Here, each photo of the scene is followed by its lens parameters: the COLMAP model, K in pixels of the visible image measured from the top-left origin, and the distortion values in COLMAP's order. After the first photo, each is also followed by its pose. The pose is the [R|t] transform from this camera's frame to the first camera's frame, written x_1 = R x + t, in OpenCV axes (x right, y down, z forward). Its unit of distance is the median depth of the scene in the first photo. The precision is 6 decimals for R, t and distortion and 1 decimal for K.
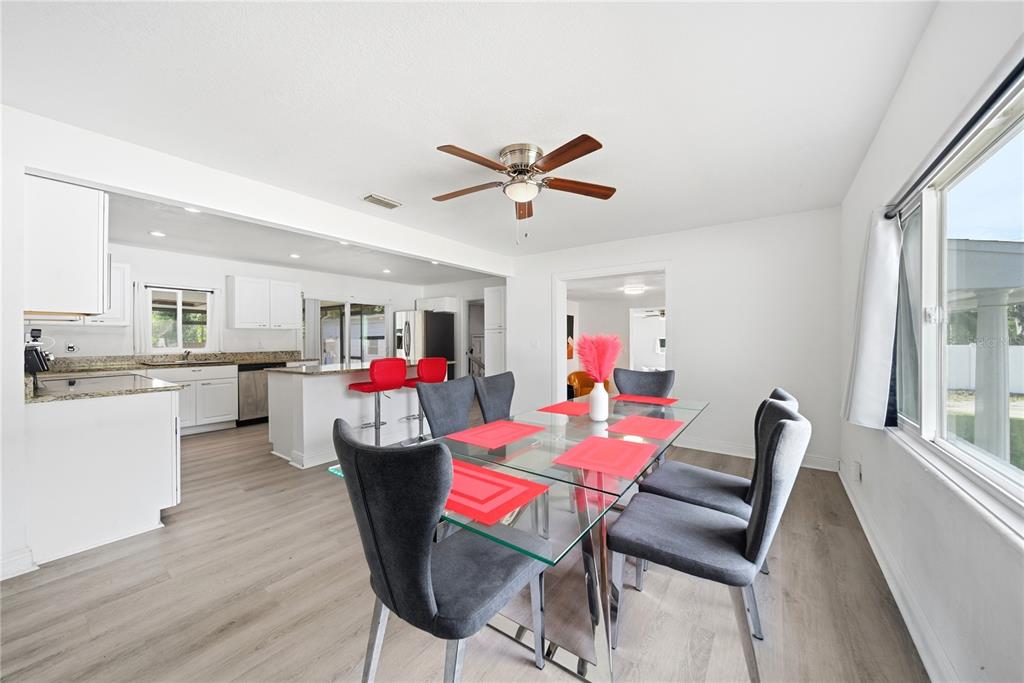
lens RADIAL K [[350.9, 0, 512.0], [0, 350.9, 341.5], [0, 0, 1]] dist [-0.001293, -0.000045]
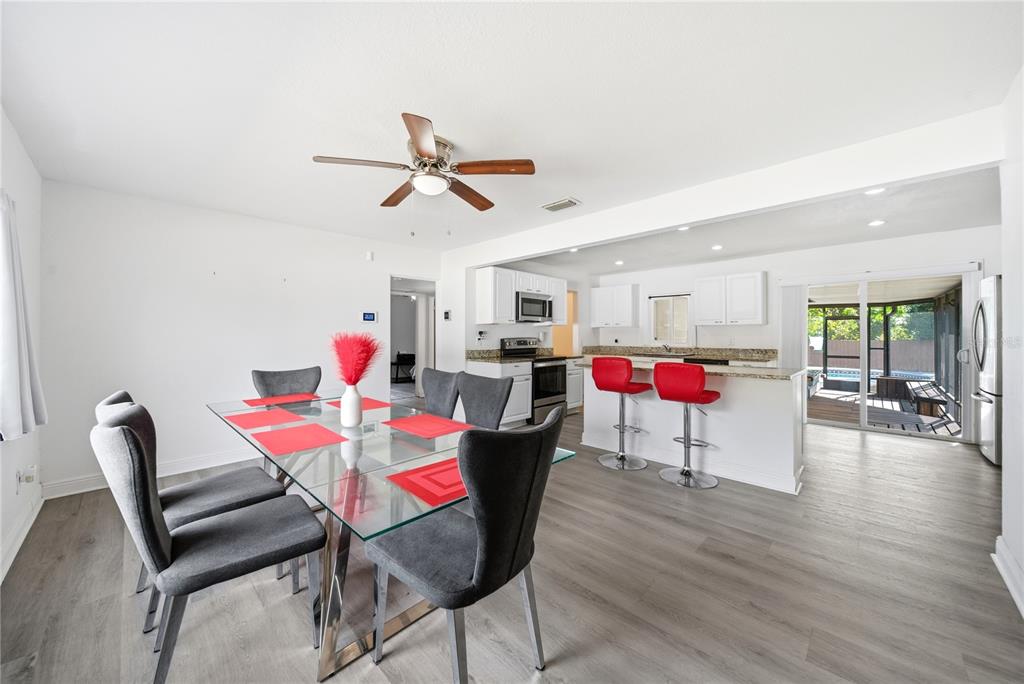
lens RADIAL K [[371.9, 0, 513.8], [0, 371.9, 339.0], [0, 0, 1]] dist [0.001567, 0.000155]
pose [[-0.126569, 0.010835, -0.991899, 0.492104], [-0.008465, 0.999892, 0.012002, -0.005955], [0.991922, 0.009915, -0.126464, 0.652657]]
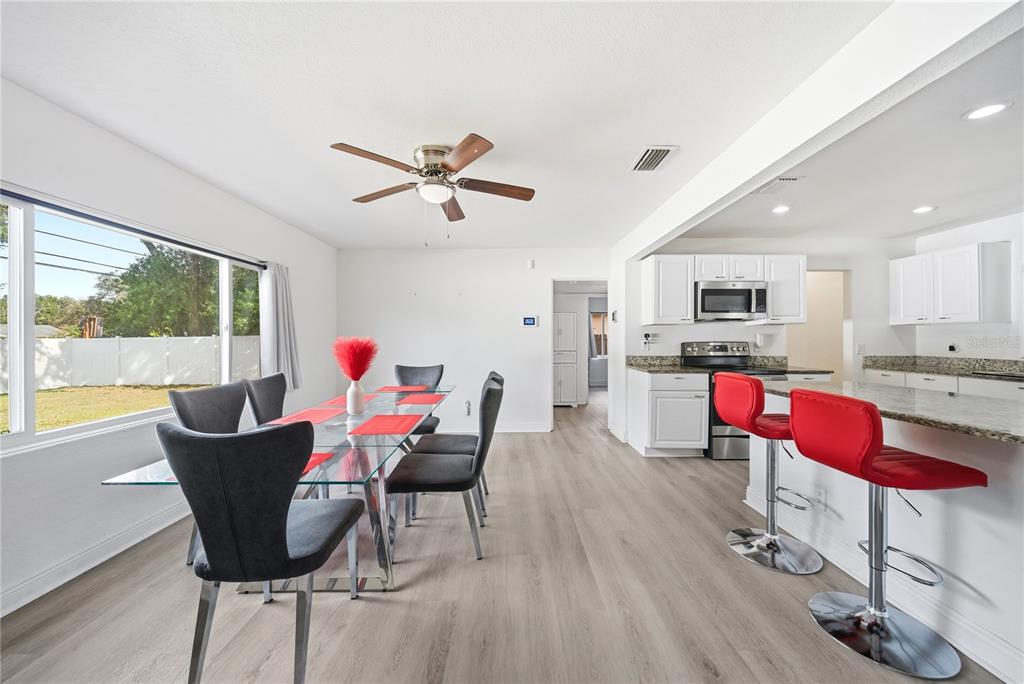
lens RADIAL K [[371.9, 0, 513.8], [0, 371.9, 339.0], [0, 0, 1]] dist [0.001567, 0.000155]
pose [[-0.795652, 0.003128, -0.605746, 0.235539], [-0.002960, 0.999955, 0.009052, -0.008720], [0.605747, 0.008995, -0.795607, 0.954242]]
